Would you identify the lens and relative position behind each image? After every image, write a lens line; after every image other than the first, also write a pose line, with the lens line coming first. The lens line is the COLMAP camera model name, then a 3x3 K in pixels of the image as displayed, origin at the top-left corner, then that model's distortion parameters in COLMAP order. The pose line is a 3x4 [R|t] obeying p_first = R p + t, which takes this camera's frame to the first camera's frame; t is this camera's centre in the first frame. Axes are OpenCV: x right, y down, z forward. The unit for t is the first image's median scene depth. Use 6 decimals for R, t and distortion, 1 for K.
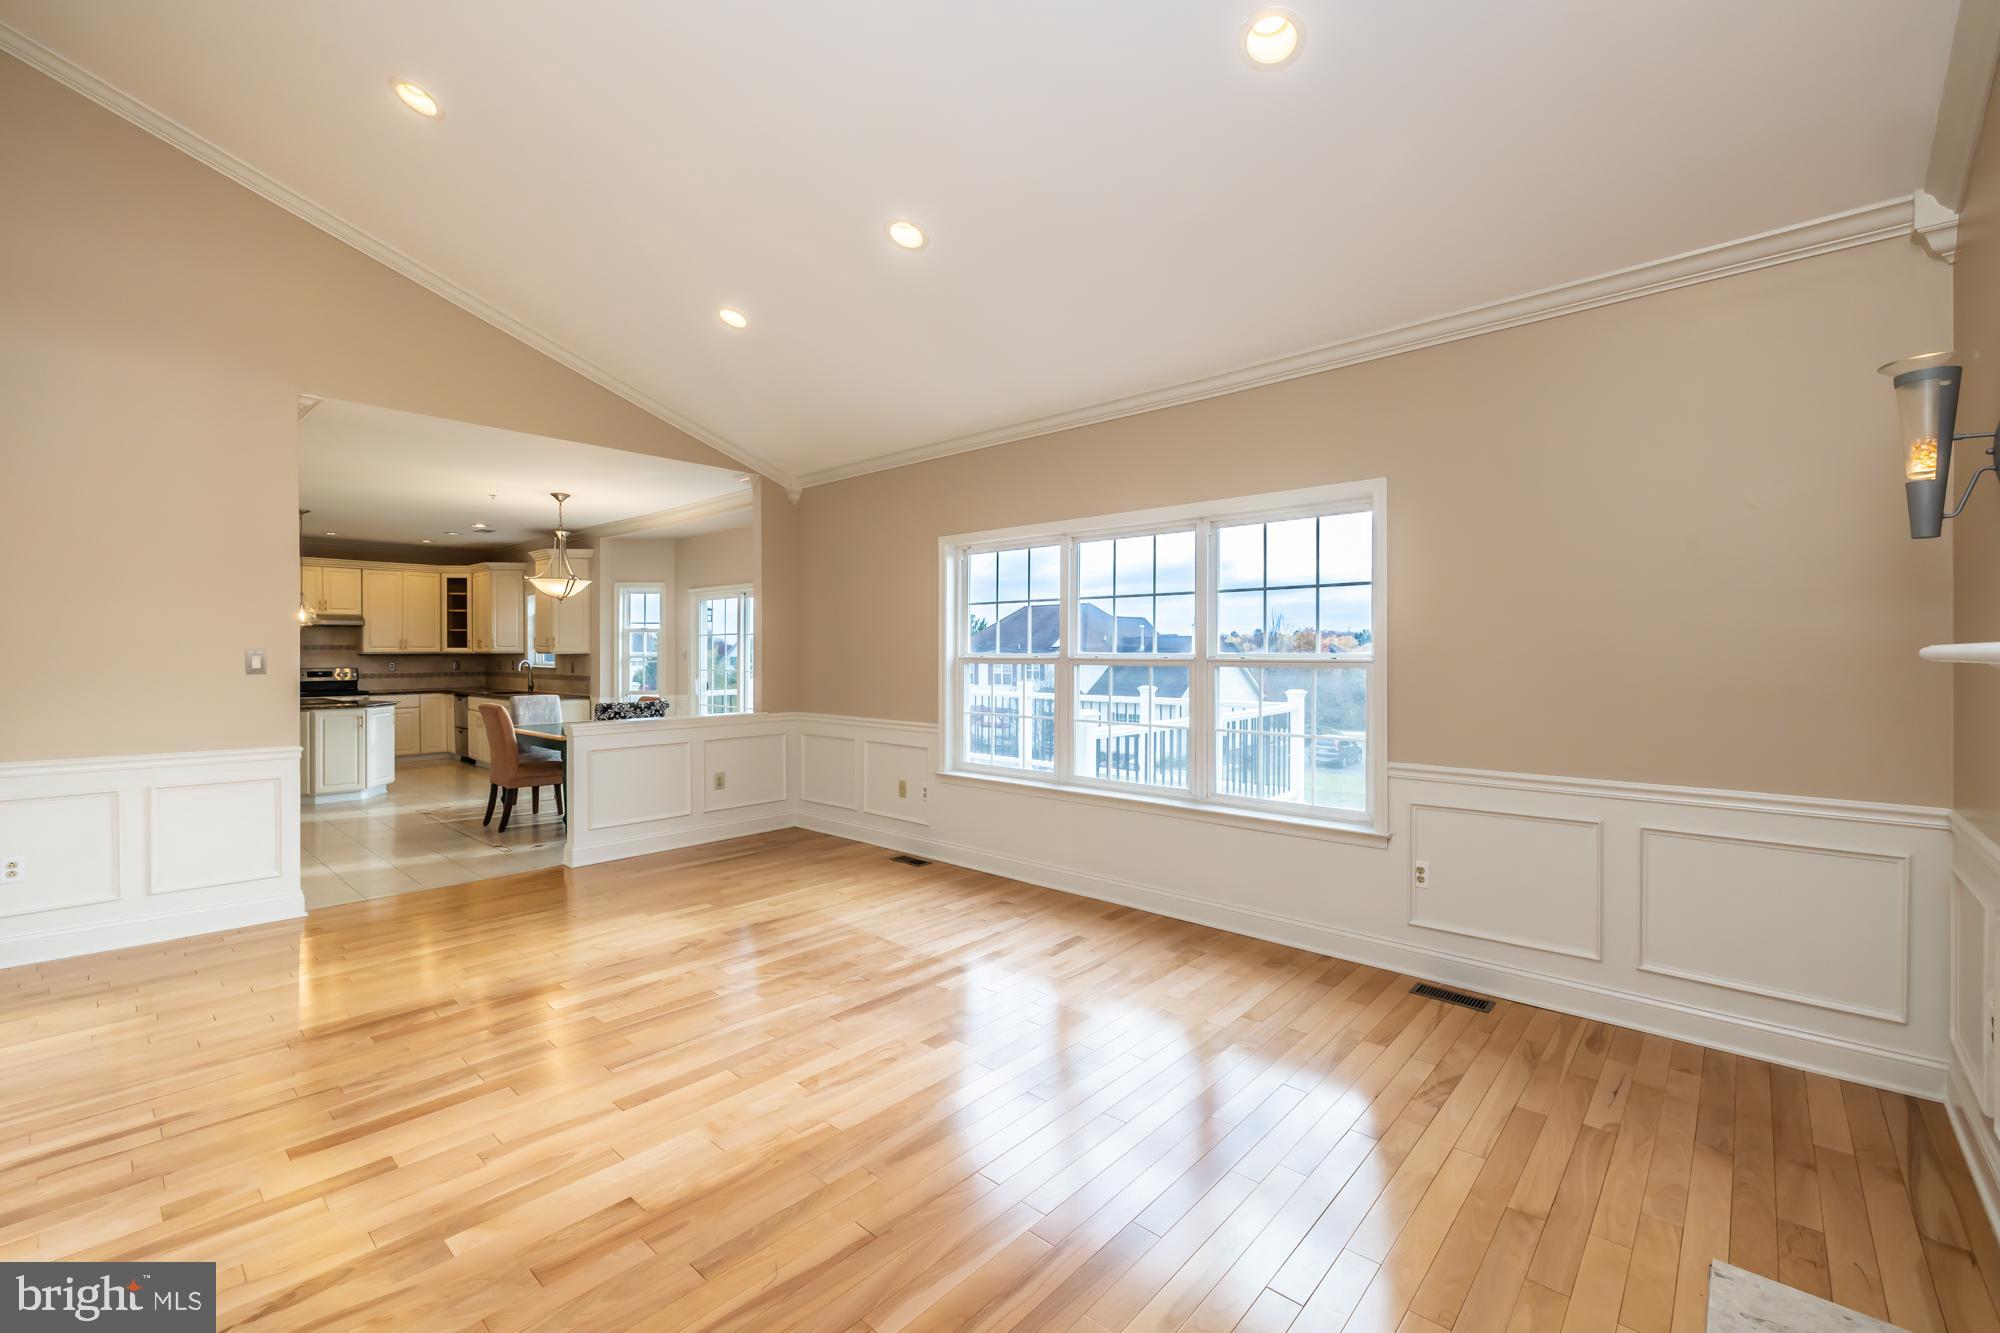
lens RADIAL K [[834.5, 0, 993.8], [0, 834.5, 657.0], [0, 0, 1]] dist [-0.000414, 0.000071]
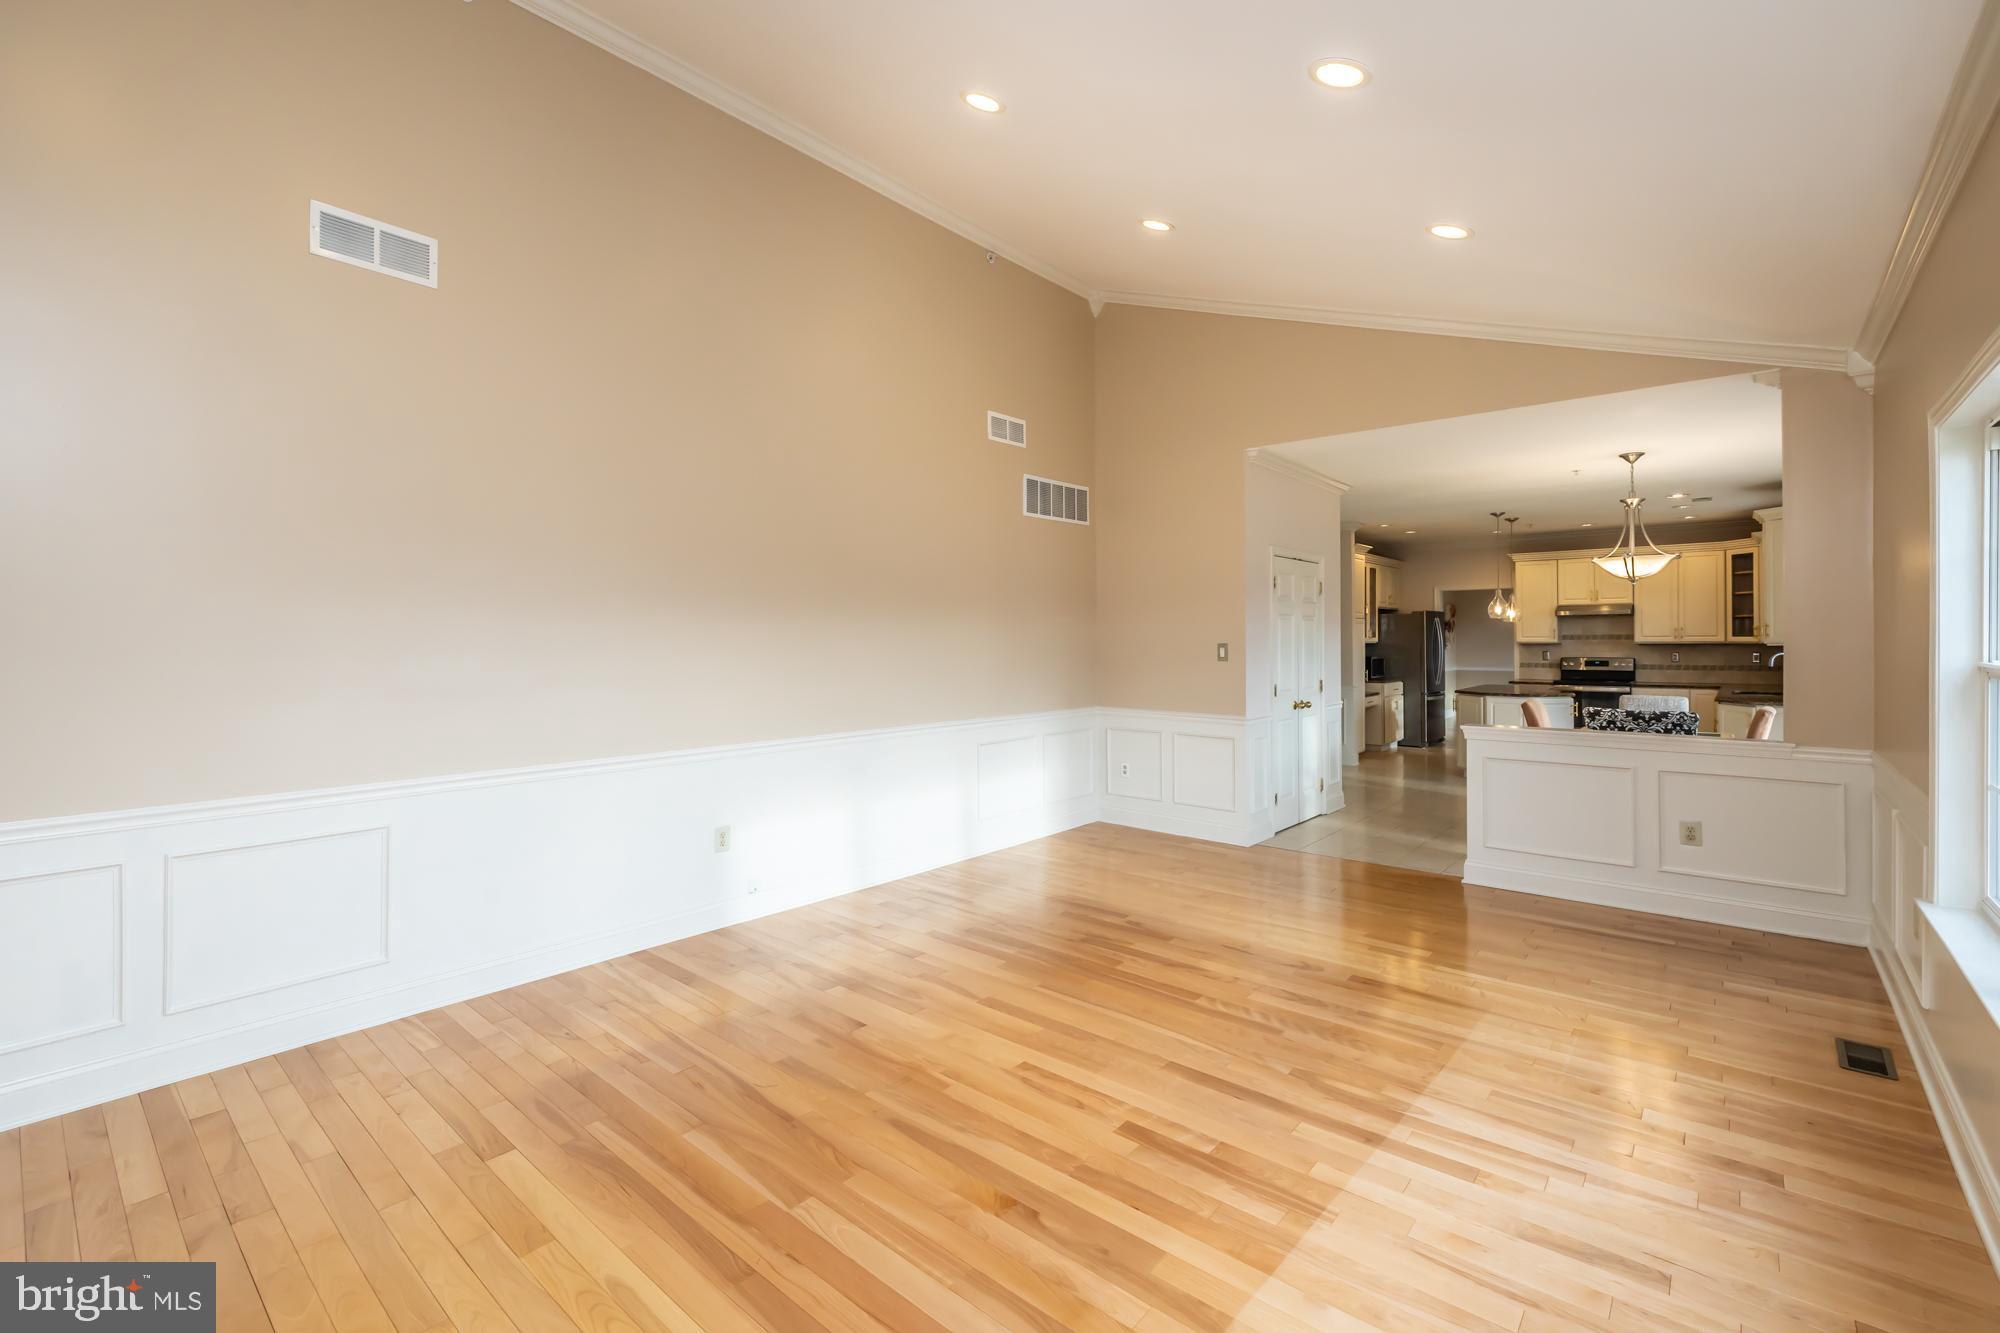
lens RADIAL K [[867.7, 0, 999.7], [0, 867.7, 636.8], [0, 0, 1]] dist [0.000149, 0.000048]
pose [[0.032129, -0.002830, -0.999480, 0.223583], [-0.003606, 0.999989, -0.002947, -0.006114], [0.999477, 0.003699, 0.032118, 0.241230]]
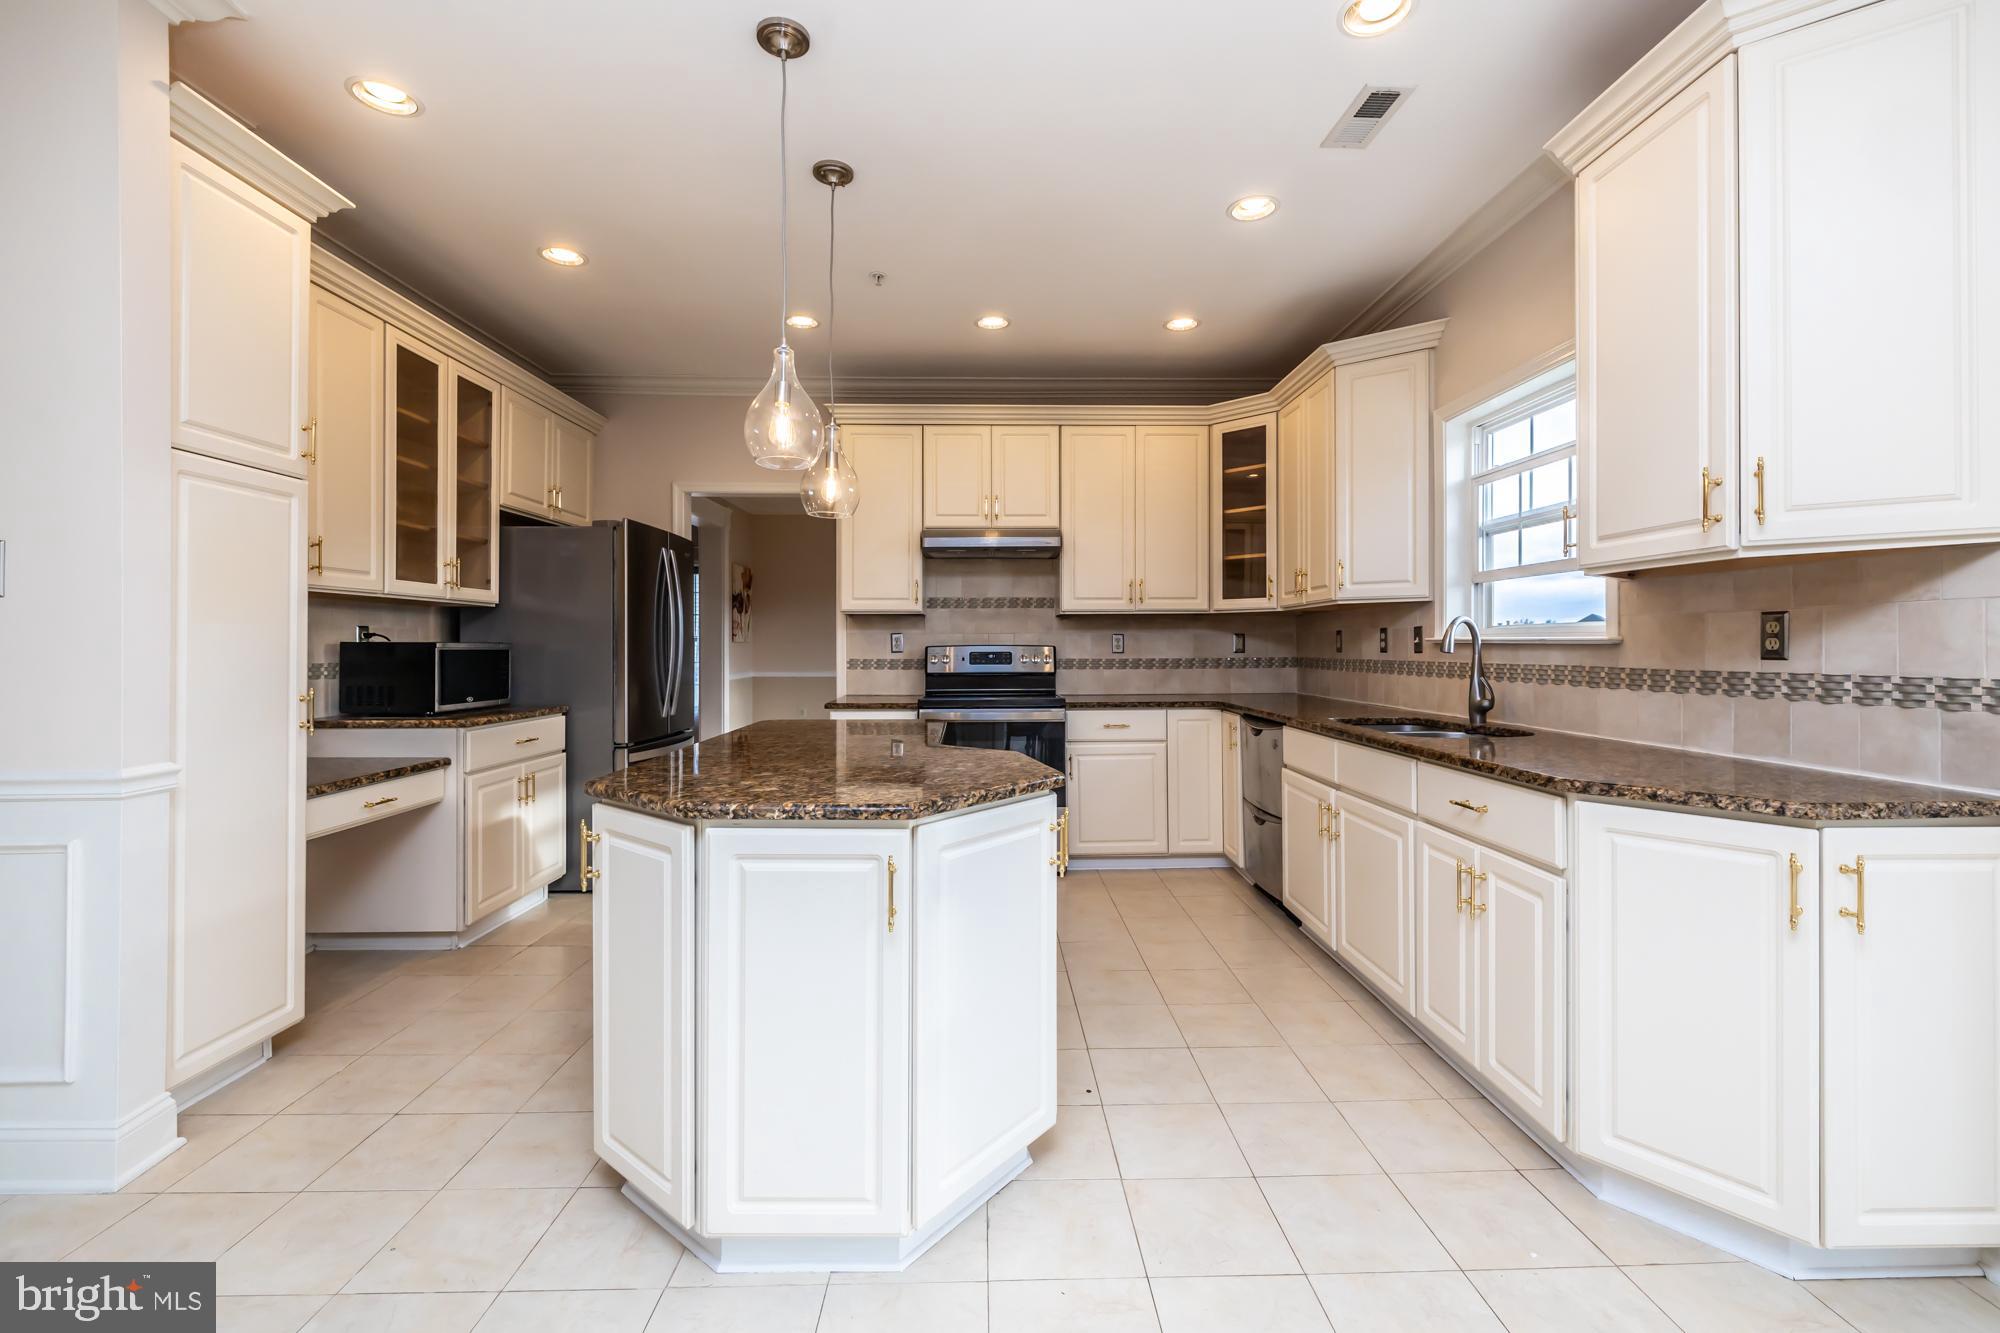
lens RADIAL K [[847.5, 0, 1000.9], [0, 847.5, 639.7], [0, 0, 1]] dist [0.000819, 0.000414]
pose [[0.690100, -0.005816, -0.723691, -0.455332], [-0.003692, 0.999926, -0.011556, 0.015709], [0.723705, 0.010646, 0.690027, 0.672031]]
